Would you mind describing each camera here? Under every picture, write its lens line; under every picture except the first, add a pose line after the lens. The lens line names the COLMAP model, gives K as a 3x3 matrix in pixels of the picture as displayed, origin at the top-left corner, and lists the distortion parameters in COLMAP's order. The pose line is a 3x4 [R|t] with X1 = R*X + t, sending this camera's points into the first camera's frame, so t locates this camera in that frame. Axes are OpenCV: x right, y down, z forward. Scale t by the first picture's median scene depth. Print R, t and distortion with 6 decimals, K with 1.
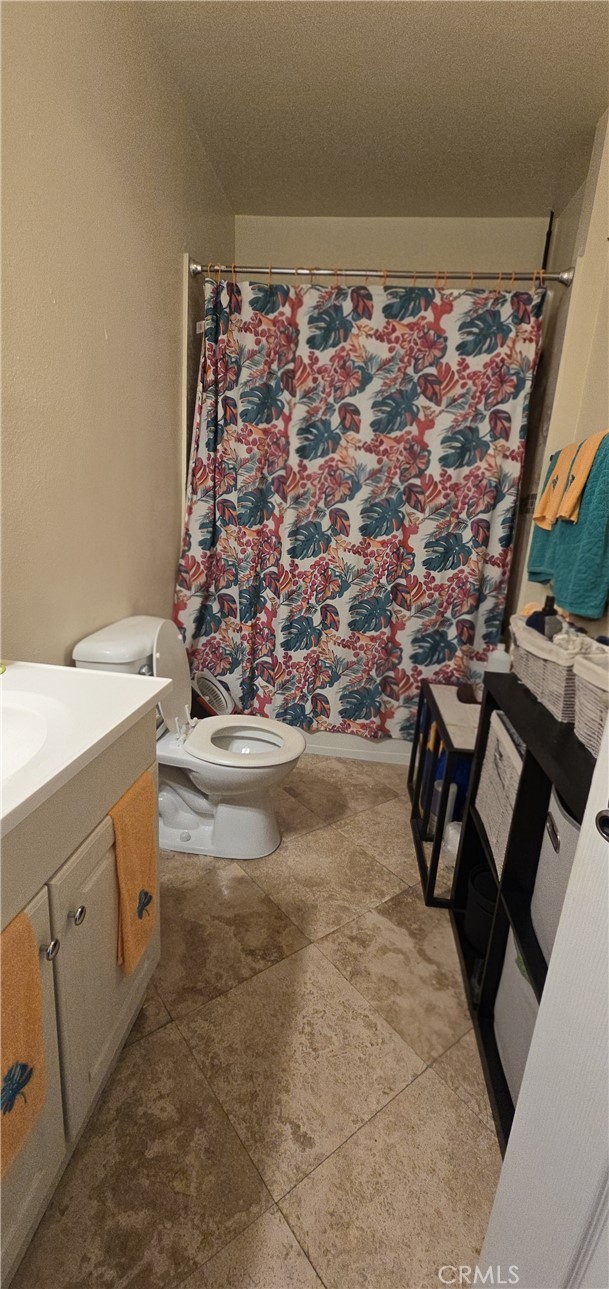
lens RADIAL K [[539.5, 0, 302.3], [0, 539.5, 657.0], [0, 0, 1]] dist [-0.001338, 0.000137]
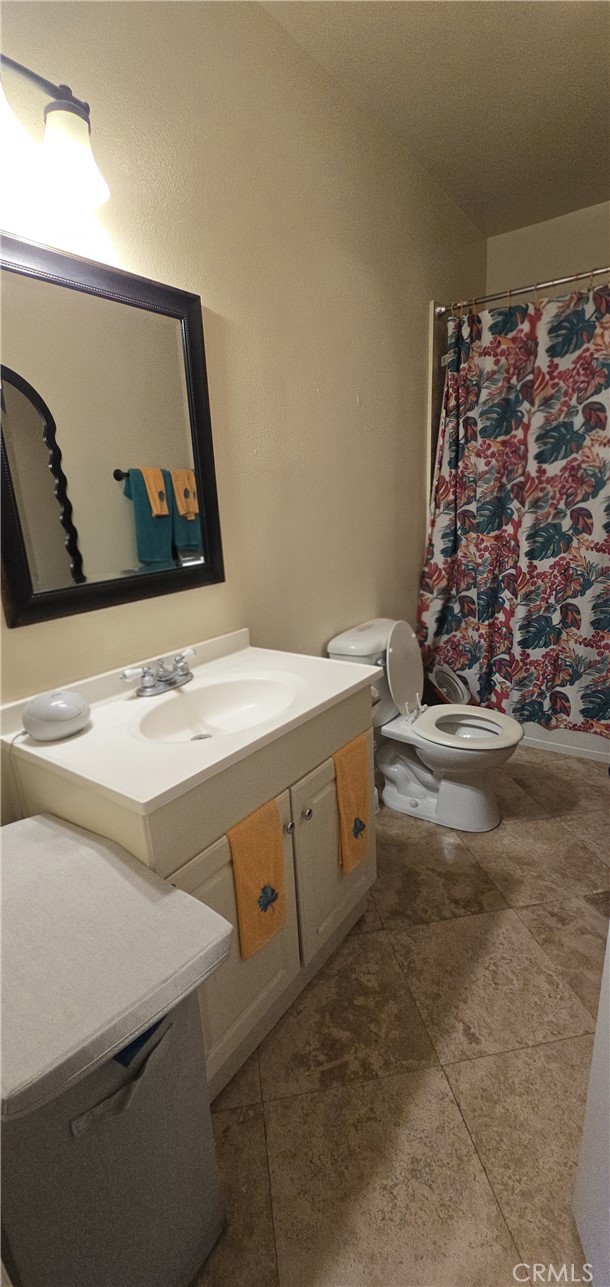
lens RADIAL K [[538.7, 0, 302.8], [0, 538.7, 656.0], [0, 0, 1]] dist [-0.001338, 0.000137]
pose [[0.877769, 0.024300, -0.478467, 0.100371], [-0.021151, 0.999705, 0.011970, -0.001078], [0.478616, -0.000387, 0.878024, -0.124944]]
